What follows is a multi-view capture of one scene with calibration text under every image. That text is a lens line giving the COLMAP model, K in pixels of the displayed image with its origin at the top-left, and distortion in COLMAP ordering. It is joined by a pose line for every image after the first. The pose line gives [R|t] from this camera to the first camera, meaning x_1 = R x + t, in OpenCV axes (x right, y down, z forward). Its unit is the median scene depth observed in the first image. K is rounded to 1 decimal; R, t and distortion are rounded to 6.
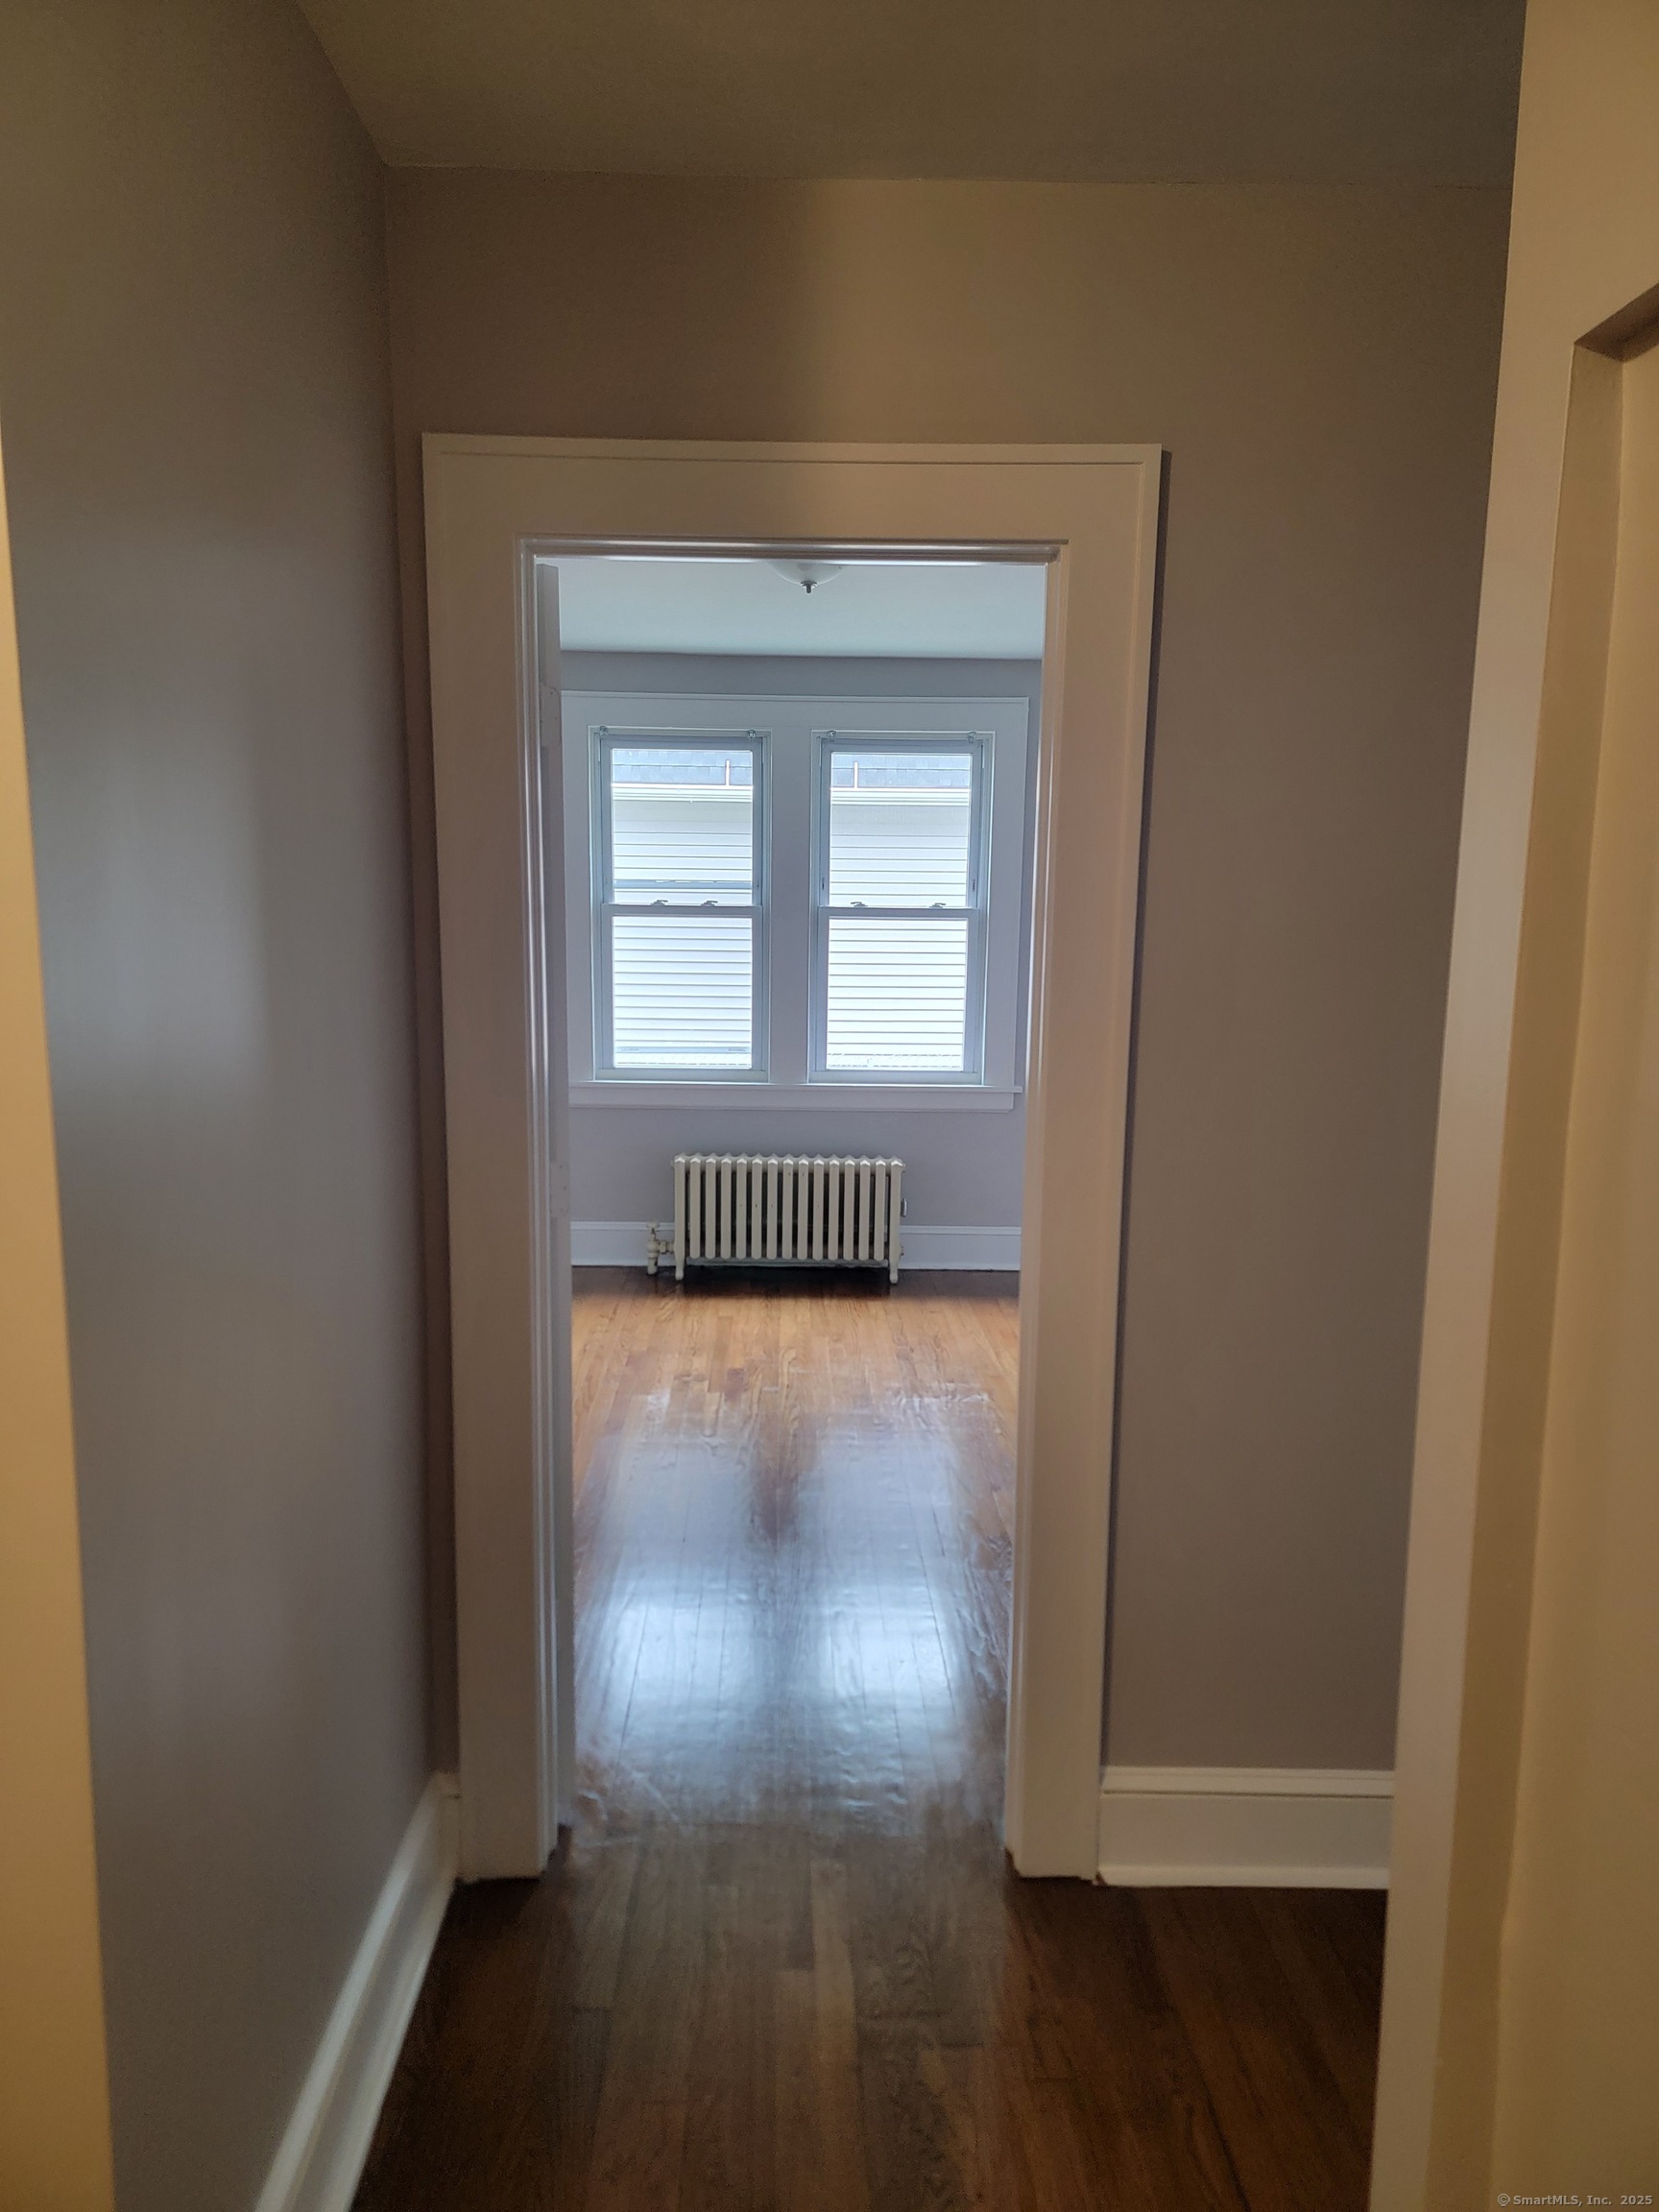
lens RADIAL K [[1541.9, 0, 815.2], [0, 1541.9, 1119.8], [0, 0, 1]] dist [0.084927, -0.069033]
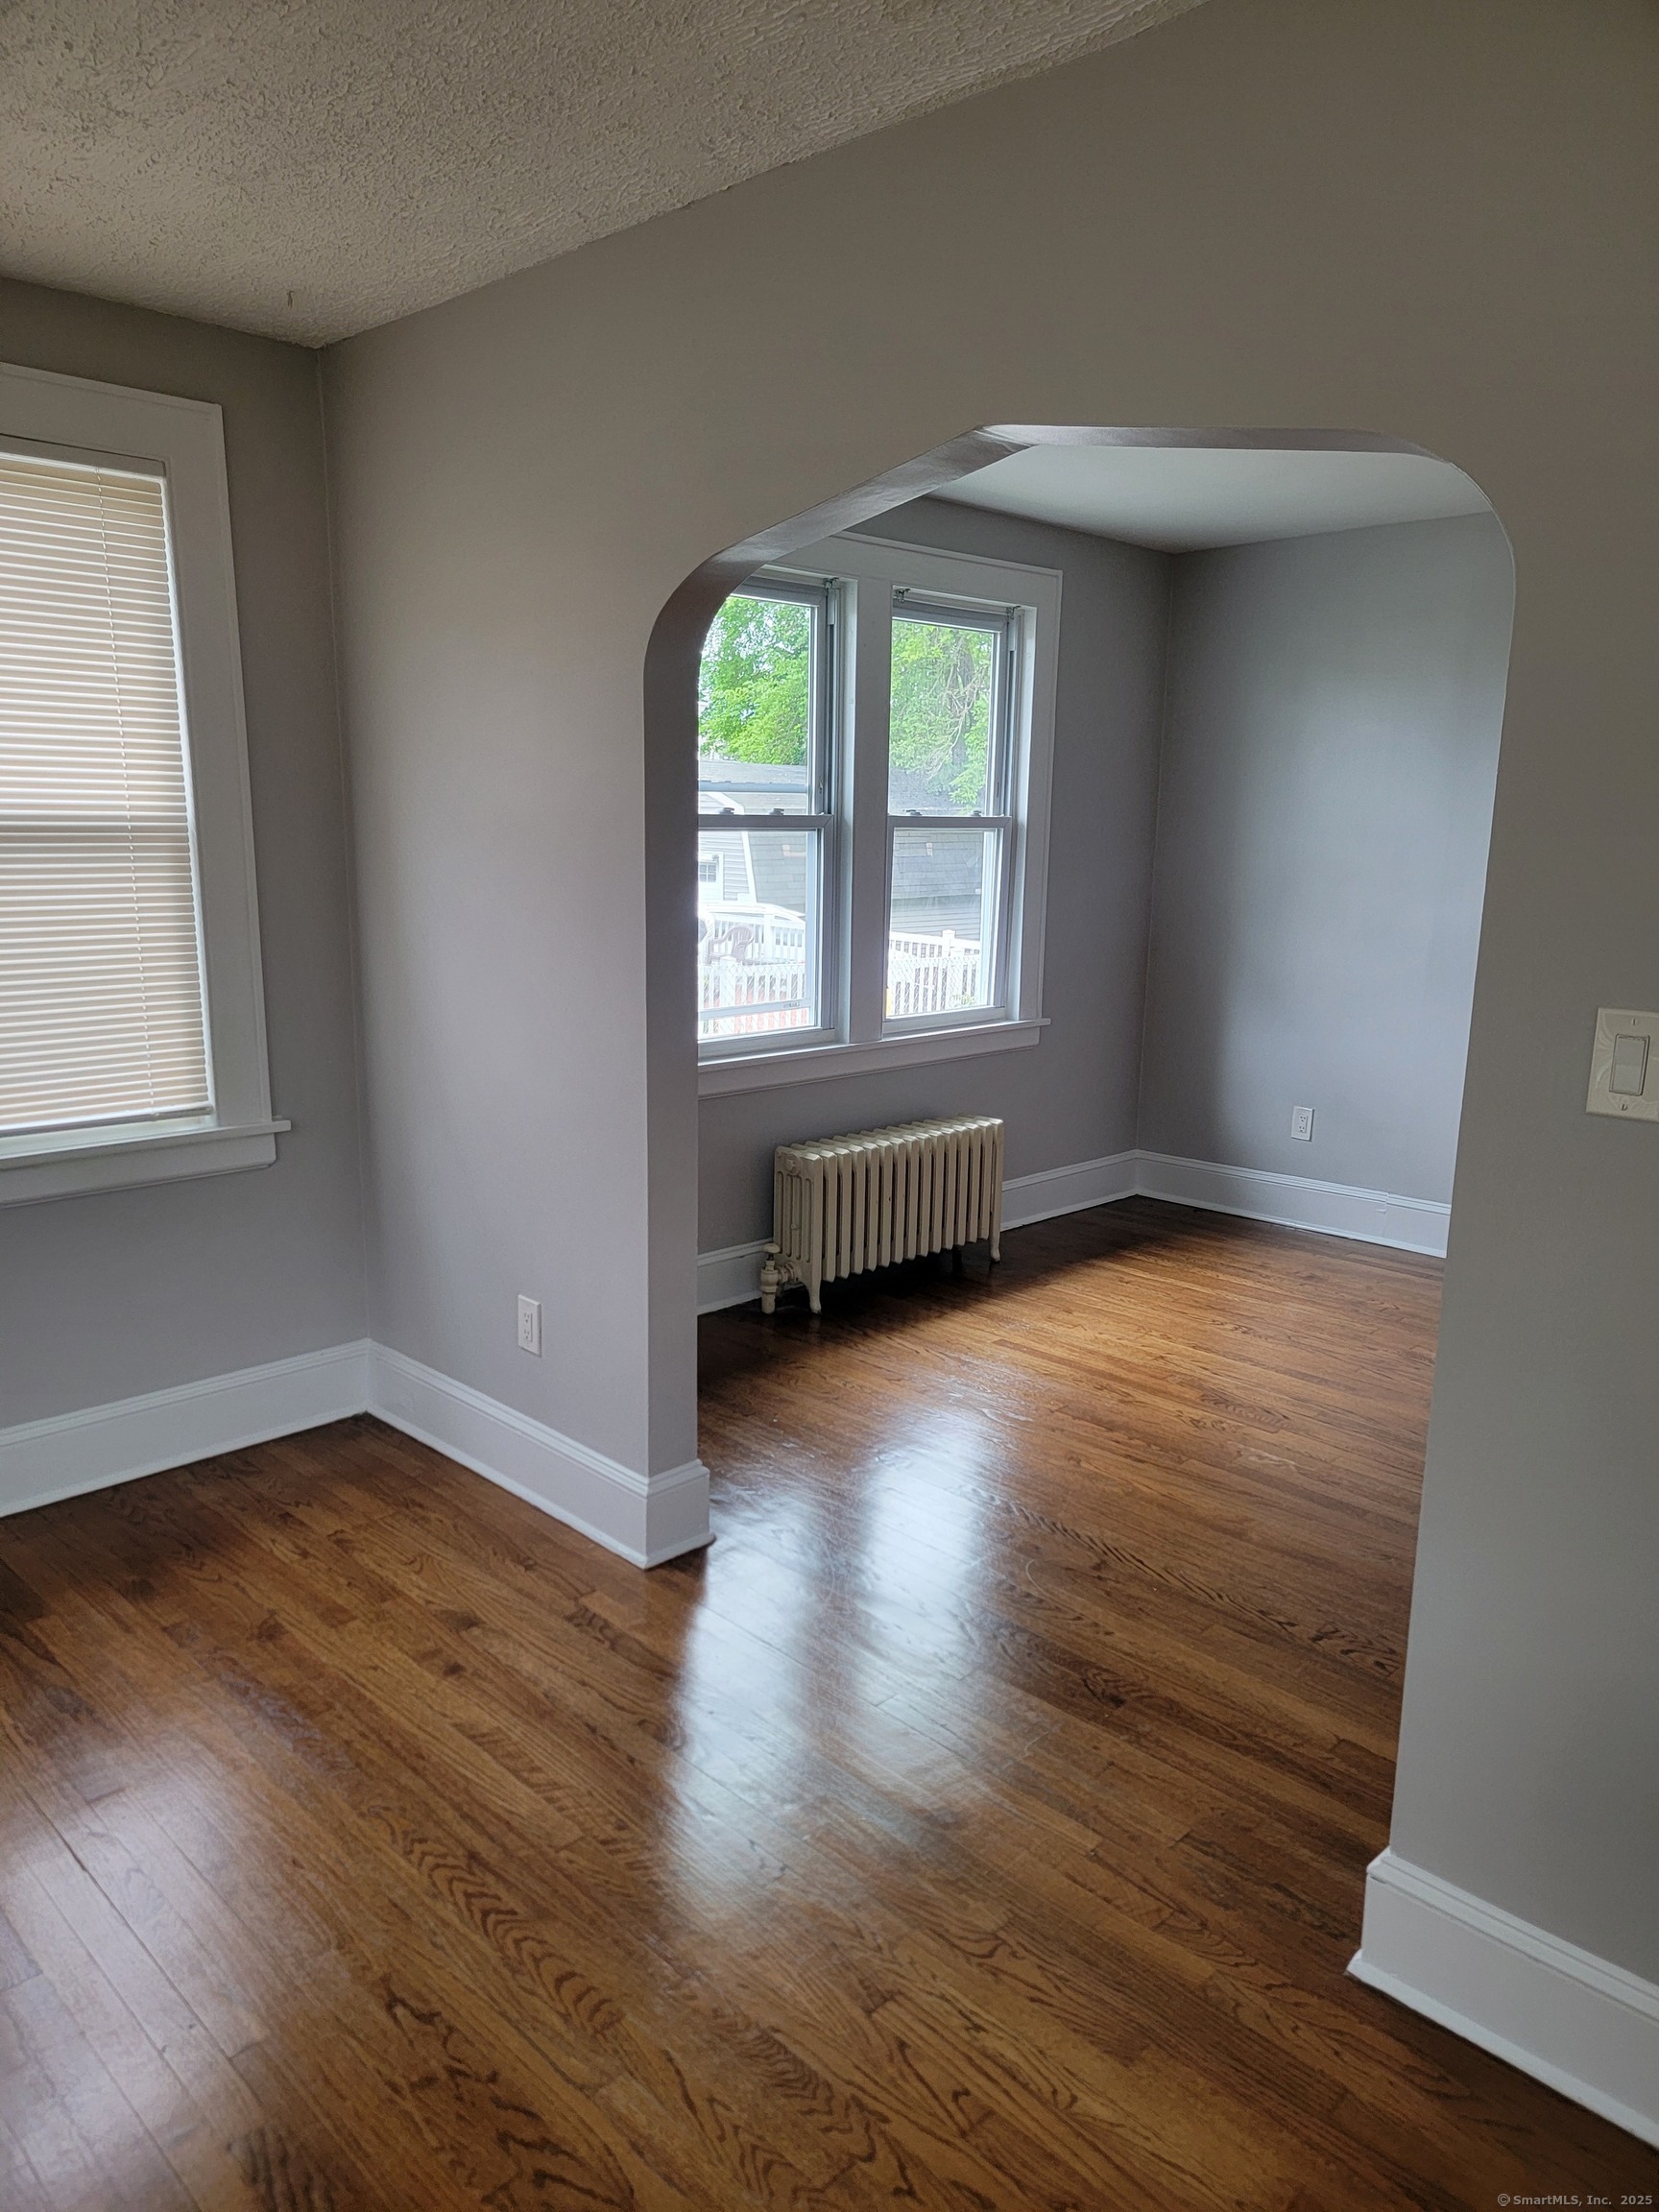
lens RADIAL K [[1514.3, 0, 825.8], [0, 1514.3, 1117.8], [0, 0, 1]] dist [0.086001, -0.083262]
pose [[0.725774, -0.136132, 0.674330, -0.569234], [0.093563, 0.990650, 0.099290, -0.064624], [-0.681541, -0.008969, 0.731725, 0.445010]]
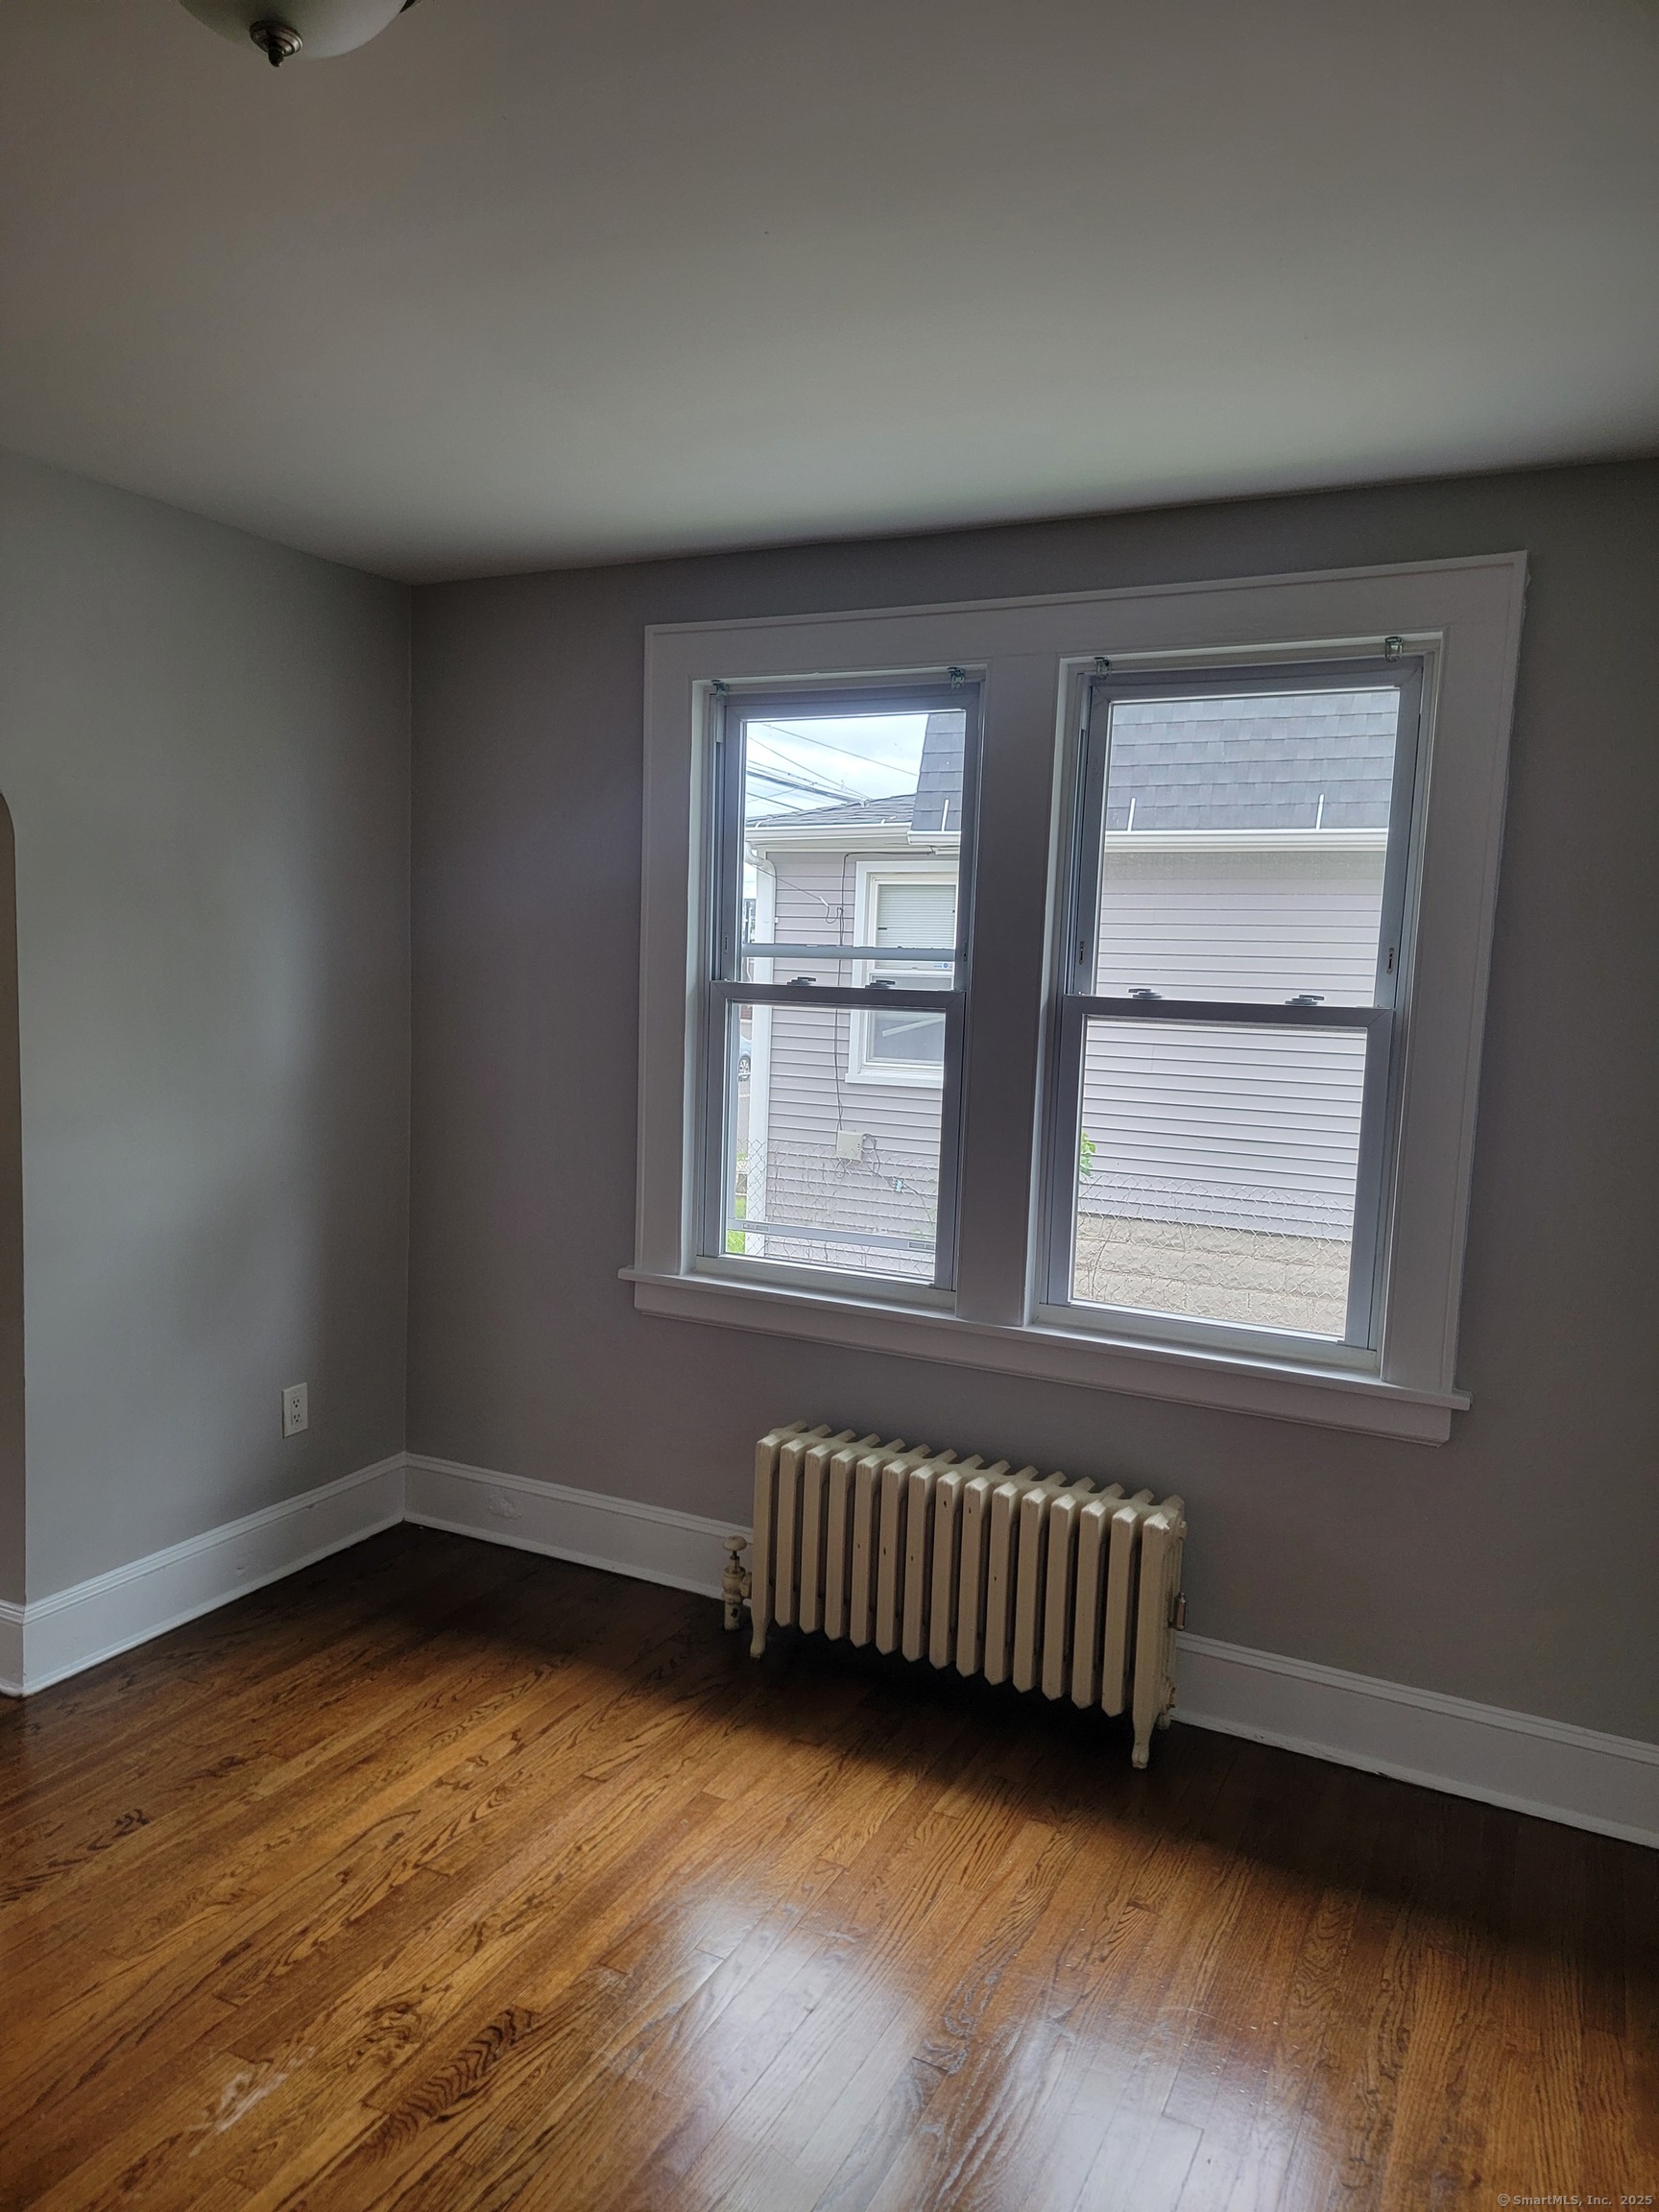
lens RADIAL K [[1541.9, 0, 815.2], [0, 1541.9, 1119.8], [0, 0, 1]] dist [0.084927, -0.069033]
pose [[0.878788, 0.068115, -0.472327, 0.178371], [-0.092391, 0.995319, -0.028362, -0.073297], [0.468184, 0.068563, 0.880967, 0.498475]]
